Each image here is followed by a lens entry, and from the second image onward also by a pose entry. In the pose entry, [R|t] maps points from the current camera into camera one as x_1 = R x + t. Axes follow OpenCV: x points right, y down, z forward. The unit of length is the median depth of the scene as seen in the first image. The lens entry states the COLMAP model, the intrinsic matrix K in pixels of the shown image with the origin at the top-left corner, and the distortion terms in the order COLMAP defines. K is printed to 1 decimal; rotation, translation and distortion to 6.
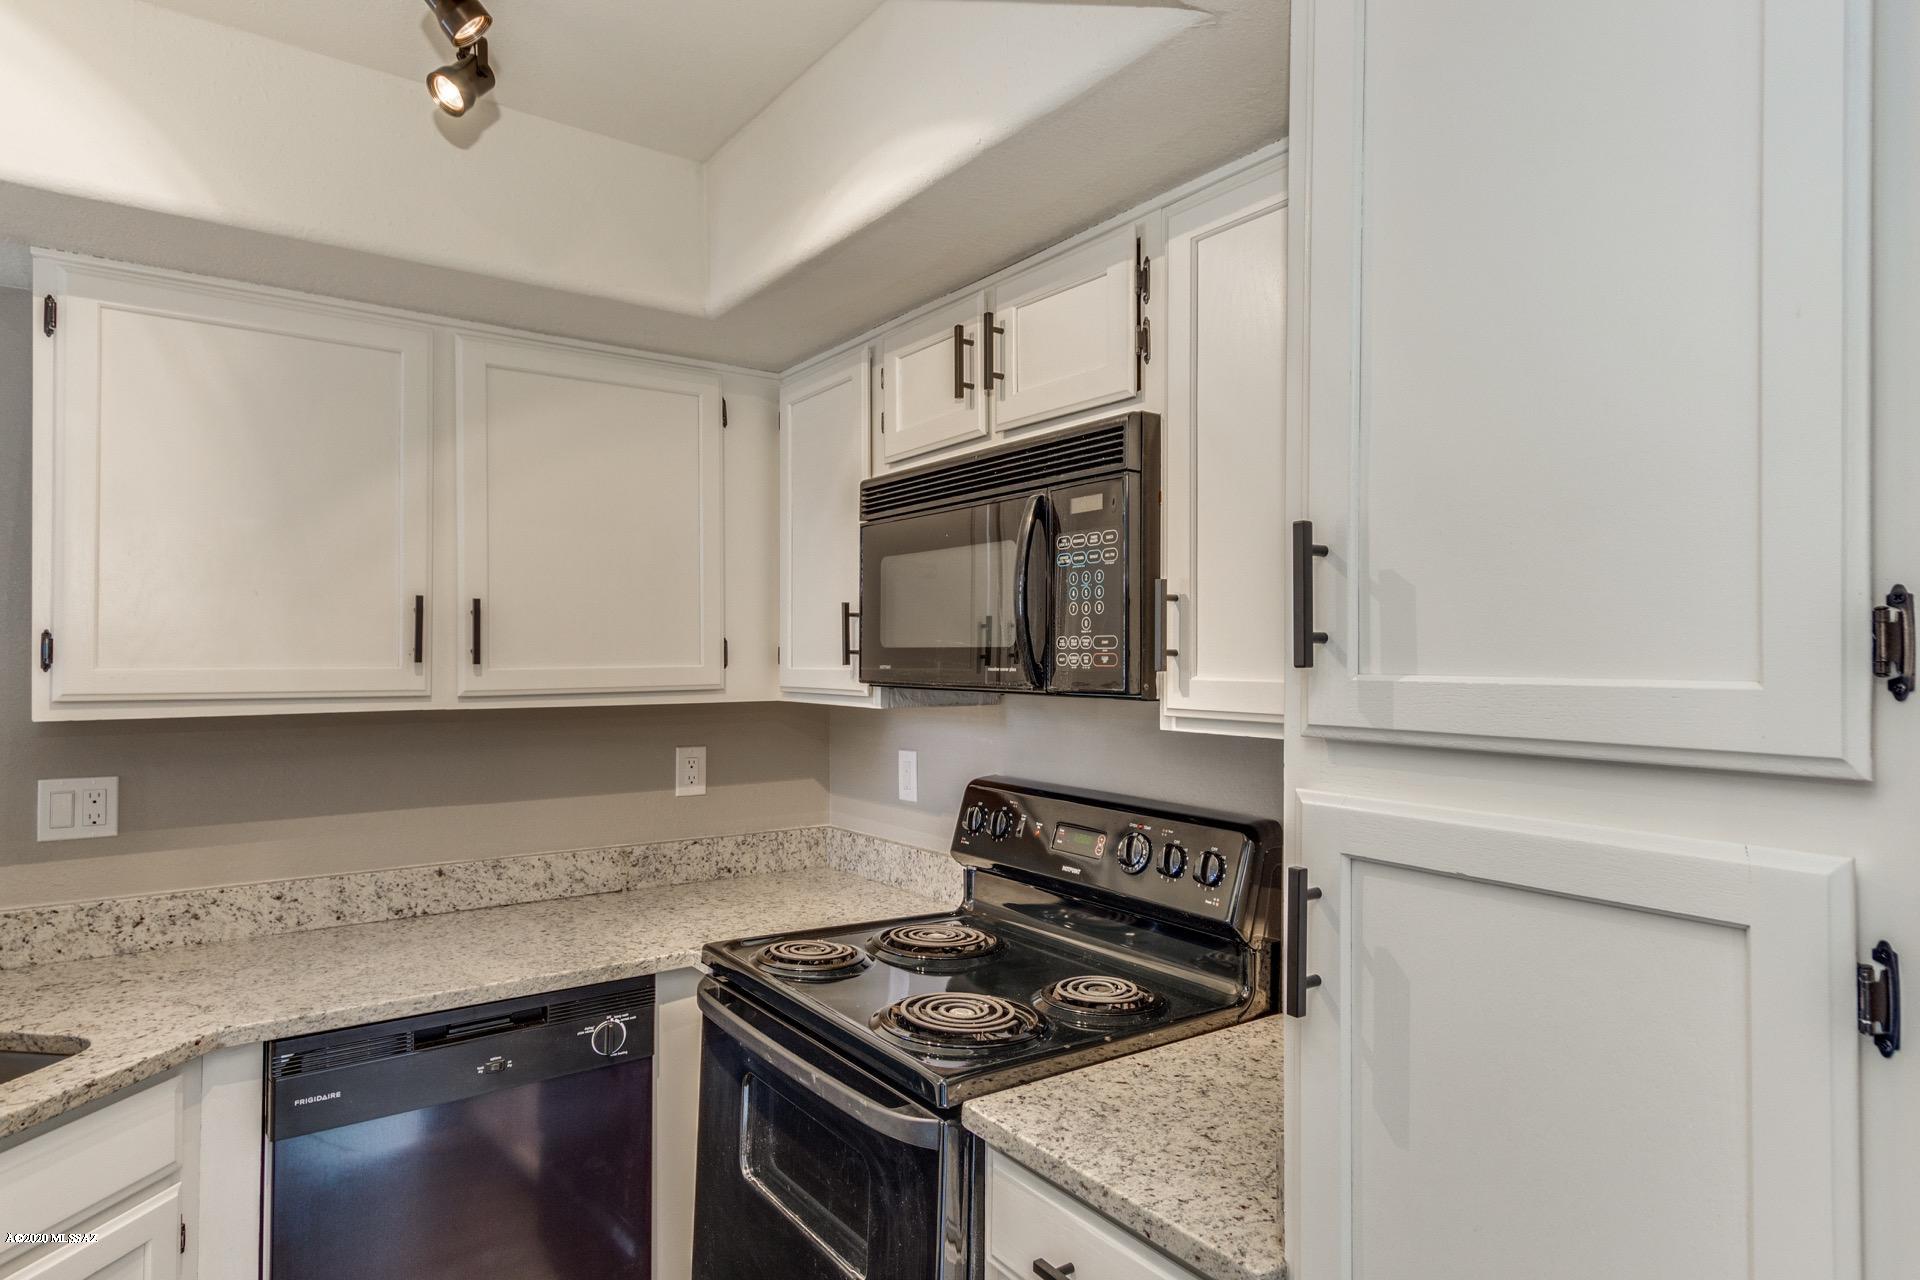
lens RADIAL K [[1067.8, 0, 920.7], [0, 1067.8, 646.3], [0, 0, 1]] dist [0.012899, -0.003847]
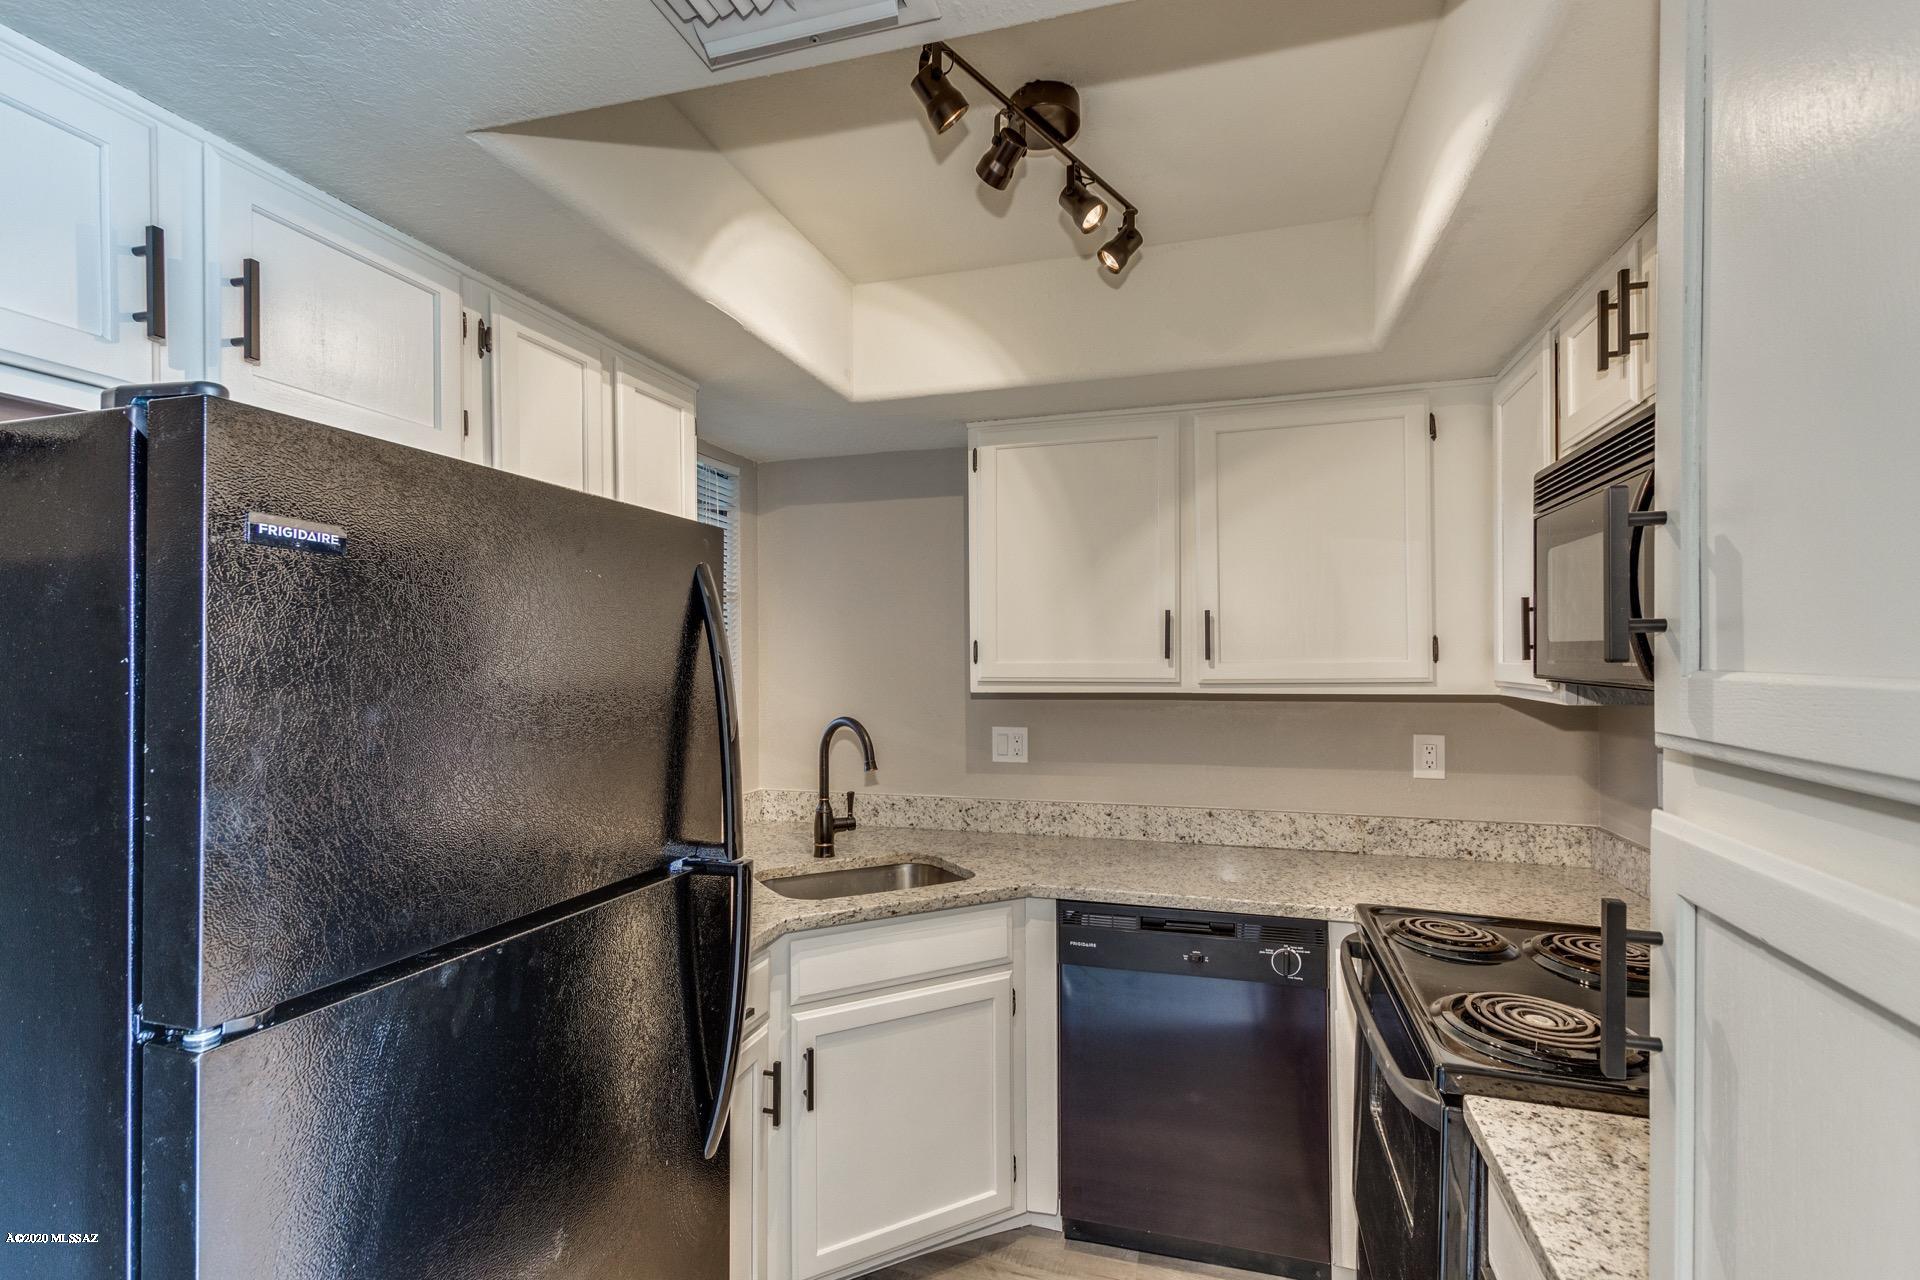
lens RADIAL K [[886.2, 0, 957.5], [0, 886.2, 657.4], [0, 0, 1]] dist [0.012761, -0.002384]
pose [[0.613590, -0.003485, -0.789617, 0.284828], [0.015203, 0.999857, 0.007401, 0.001178], [0.789478, -0.016545, 0.613555, 0.079867]]
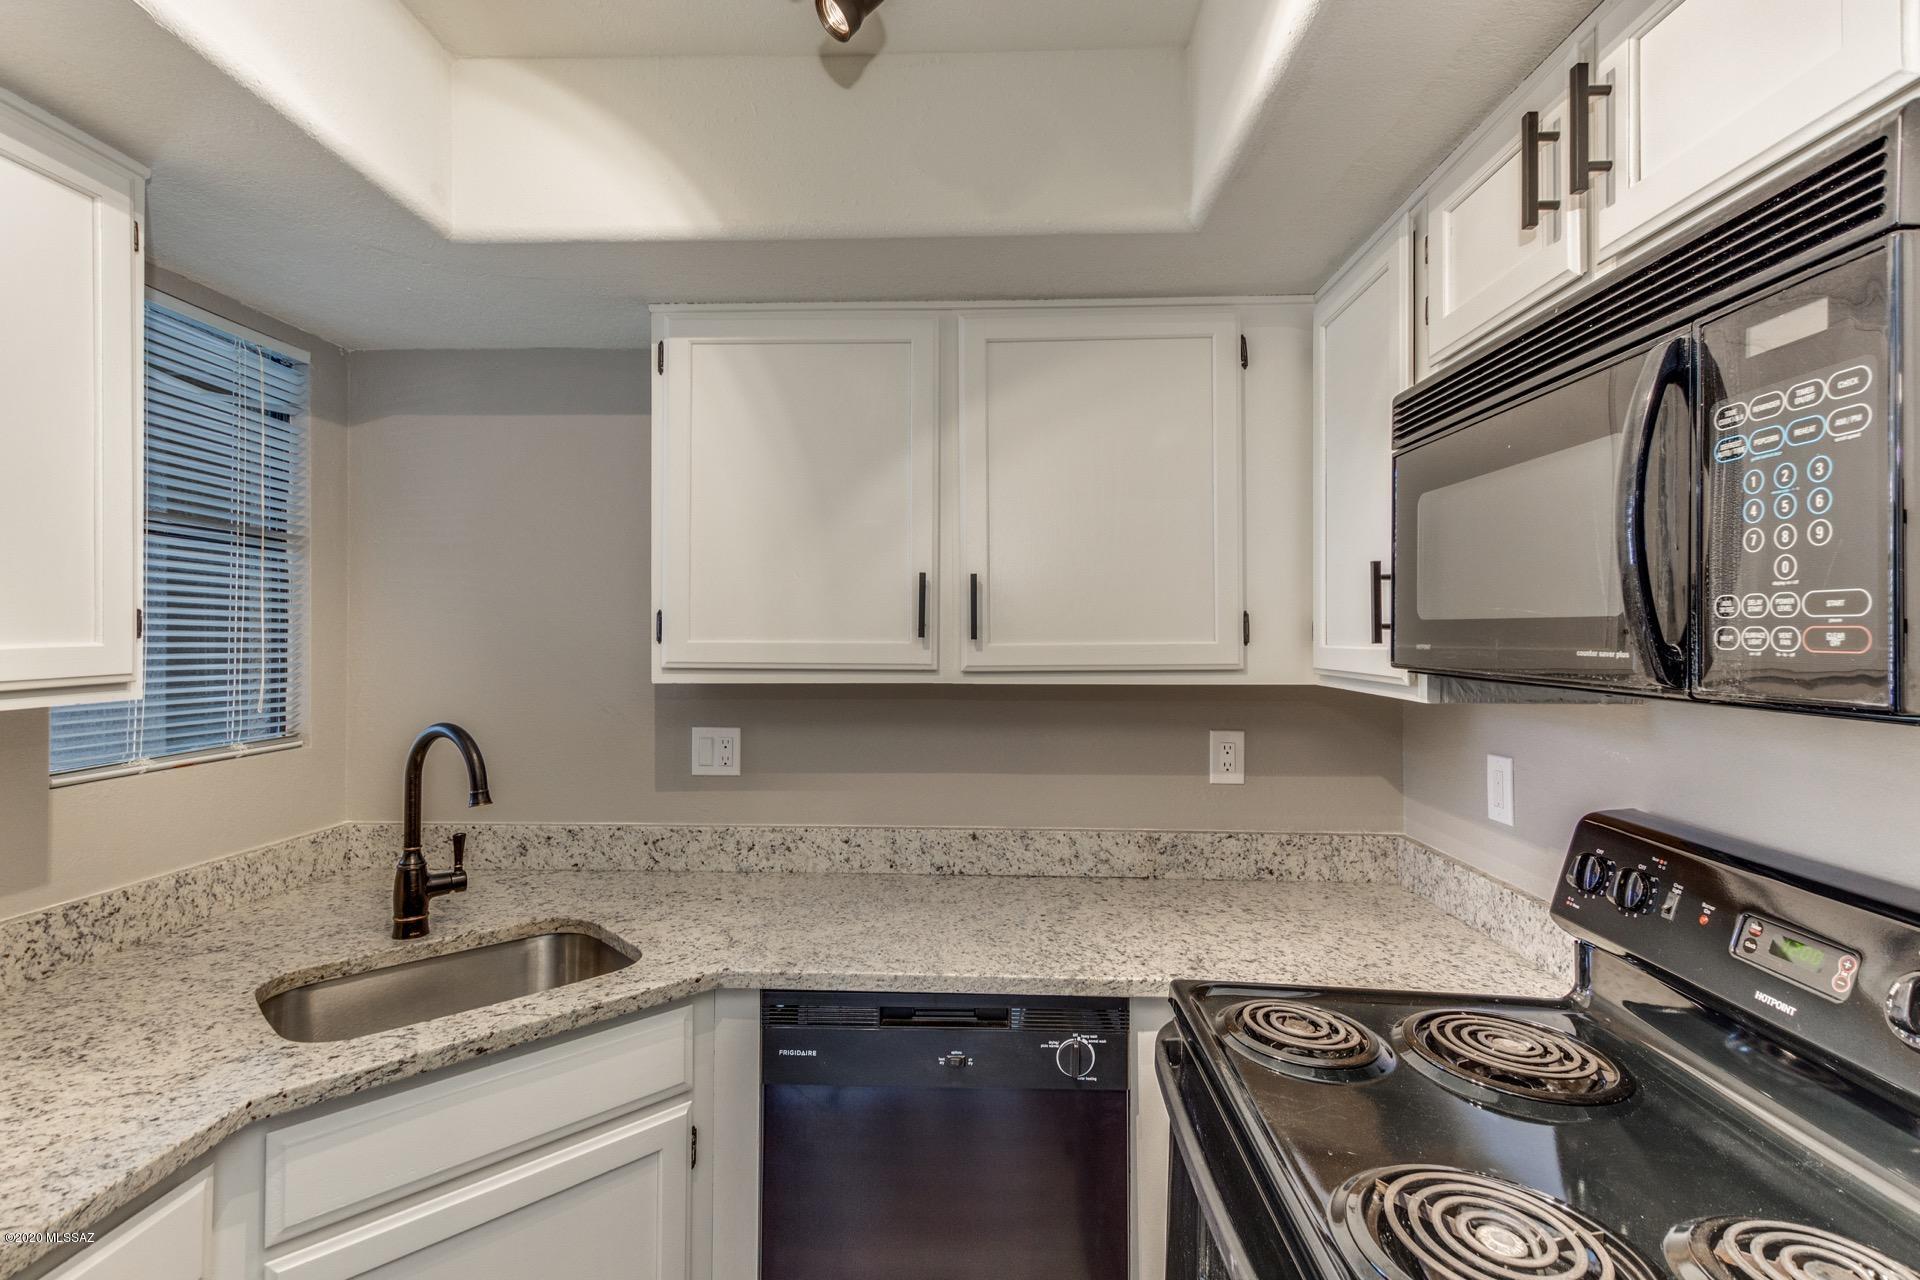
lens RADIAL K [[886.2, 0, 962.9], [0, 886.2, 626.8], [0, 0, 1]] dist [0.012761, -0.002384]
pose [[0.803471, -0.002782, -0.595337, 0.076147], [0.005488, 0.999981, 0.002734, 0.002651], [0.595318, -0.005464, 0.803471, 0.348606]]
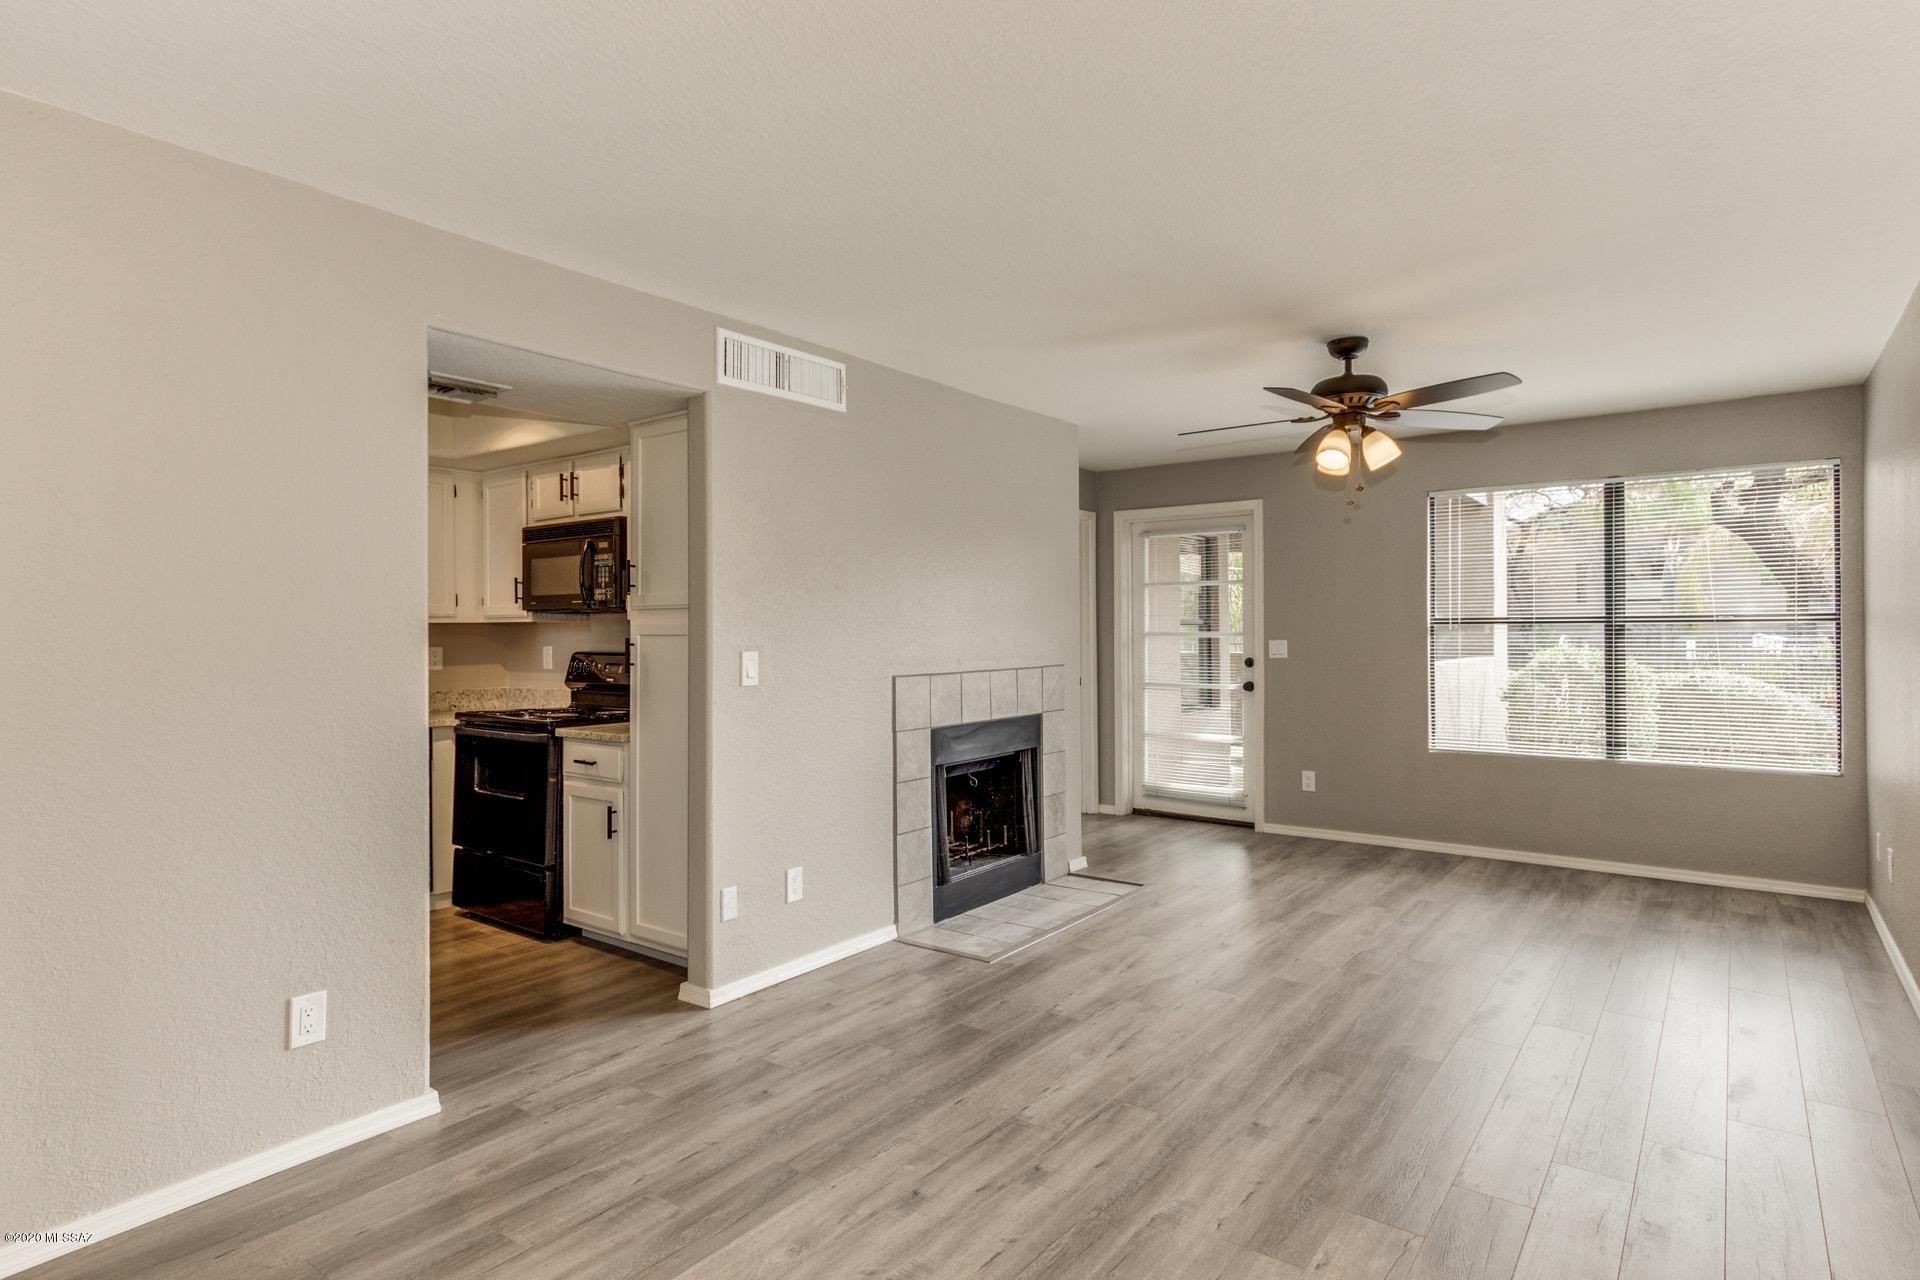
lens RADIAL K [[1067.8, 0, 966.7], [0, 1067.8, 625.8], [0, 0, 1]] dist [0.012899, -0.003847]
pose [[0.947167, -0.005714, 0.320690, 0.127375], [0.005562, 0.999984, 0.001392, 0.076528], [-0.320693, 0.000465, 0.947183, -1.741633]]
